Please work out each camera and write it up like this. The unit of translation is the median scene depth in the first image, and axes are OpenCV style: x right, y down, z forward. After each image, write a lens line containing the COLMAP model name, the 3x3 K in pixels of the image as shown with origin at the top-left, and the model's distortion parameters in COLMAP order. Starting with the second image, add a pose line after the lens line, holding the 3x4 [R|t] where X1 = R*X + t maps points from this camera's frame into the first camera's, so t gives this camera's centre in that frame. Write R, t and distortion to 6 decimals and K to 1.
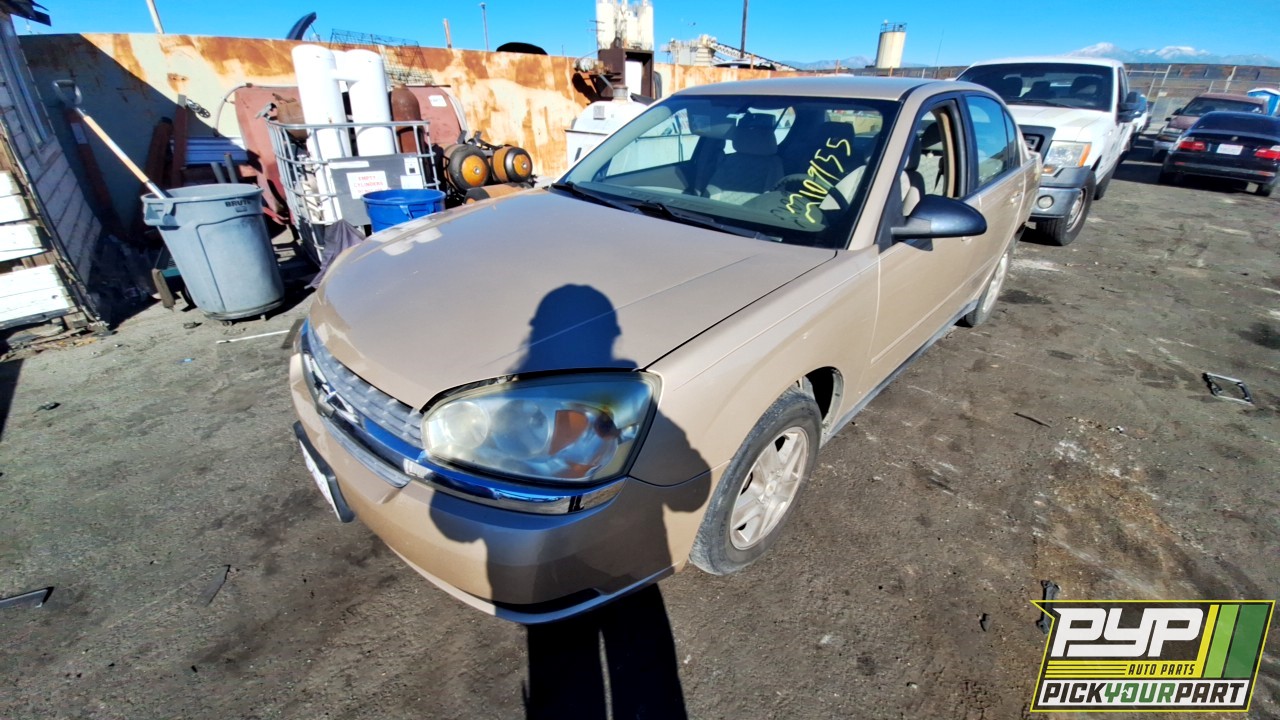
lens RADIAL K [[497.3, 0, 640.0], [0, 497.3, 360.0], [0, 0, 1]] dist [0.010453, -0.013217]
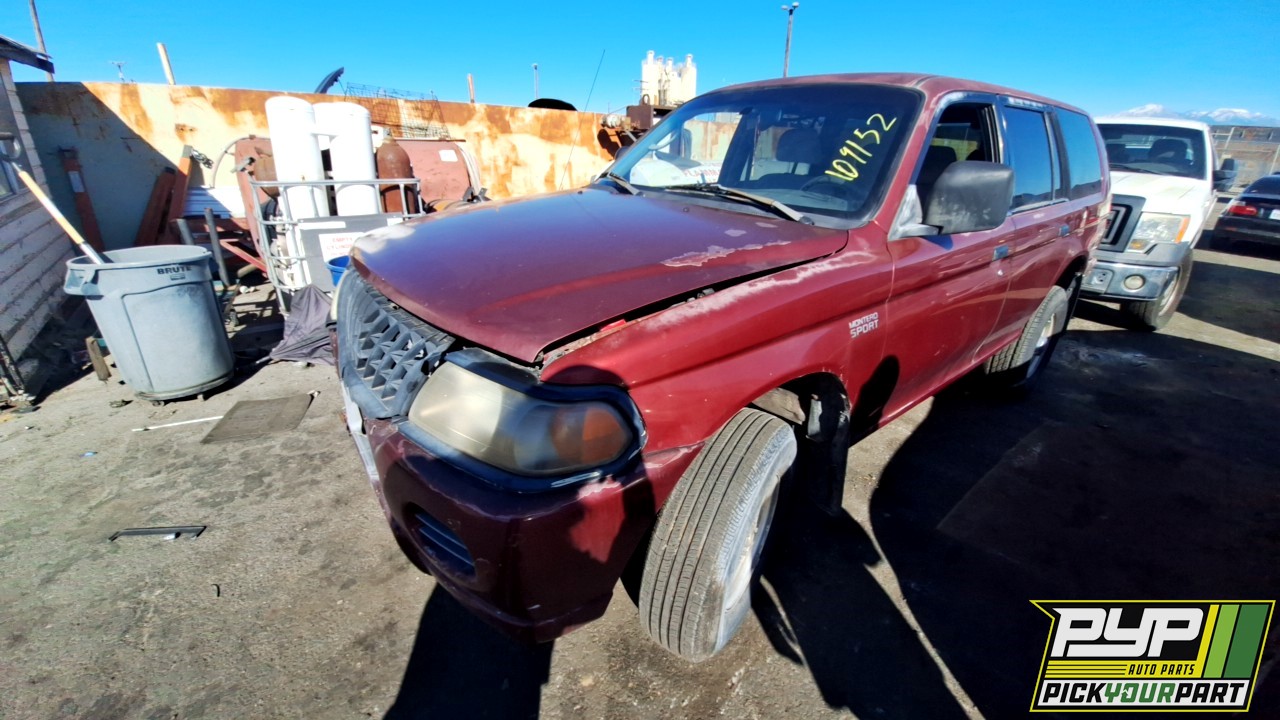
lens RADIAL K [[497.3, 0, 640.0], [0, 497.3, 360.0], [0, 0, 1]] dist [0.010453, -0.013217]
pose [[0.997046, 0.041095, -0.064885, 0.038518], [-0.046595, 0.995234, -0.085665, -0.077368], [0.061055, 0.088436, 0.994209, 0.128236]]
